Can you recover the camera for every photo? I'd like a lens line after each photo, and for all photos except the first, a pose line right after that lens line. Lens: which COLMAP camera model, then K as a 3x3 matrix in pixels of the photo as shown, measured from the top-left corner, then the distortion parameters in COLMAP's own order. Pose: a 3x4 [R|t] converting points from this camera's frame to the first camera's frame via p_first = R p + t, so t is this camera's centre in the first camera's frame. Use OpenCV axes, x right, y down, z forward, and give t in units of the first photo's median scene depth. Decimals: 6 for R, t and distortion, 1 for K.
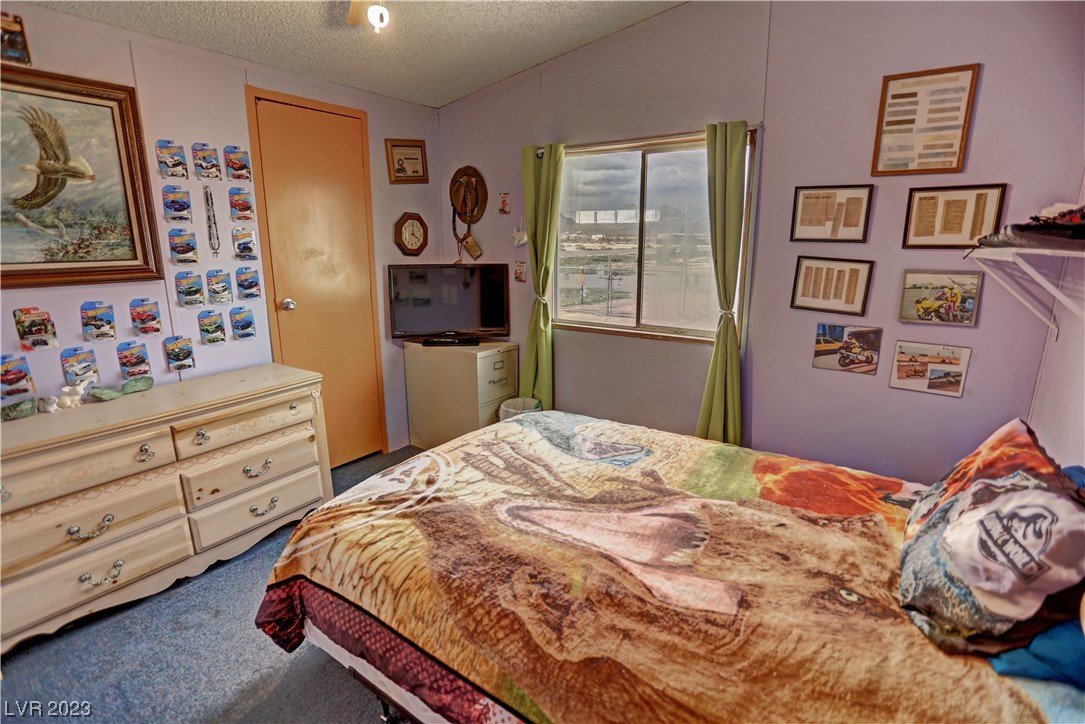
lens RADIAL K [[526.3, 0, 542.5], [0, 526.3, 362.0], [0, 0, 1]] dist [-0.072731, 0.031372]
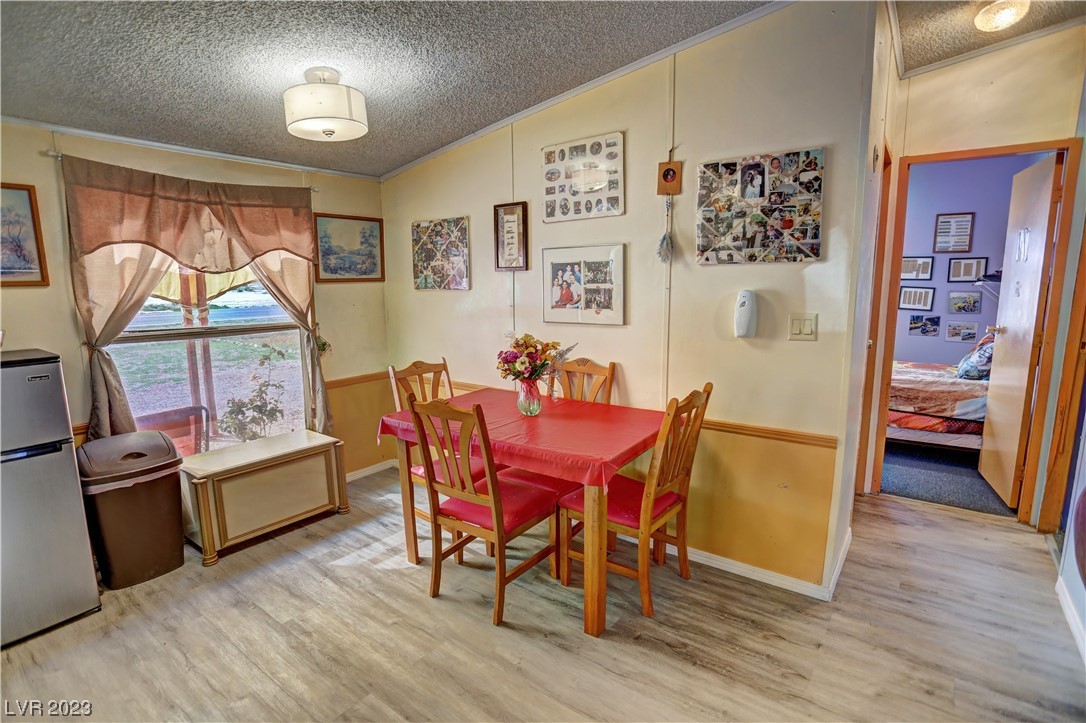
lens RADIAL K [[534.2, 0, 543.0], [0, 534.2, 361.5], [0, 0, 1]] dist [-0.075683, 0.033927]
pose [[0.999468, -0.000015, -0.032624, -1.110590], [-0.002602, 0.996777, -0.080183, 0.345754], [0.032520, 0.080226, 0.996246, -1.441588]]
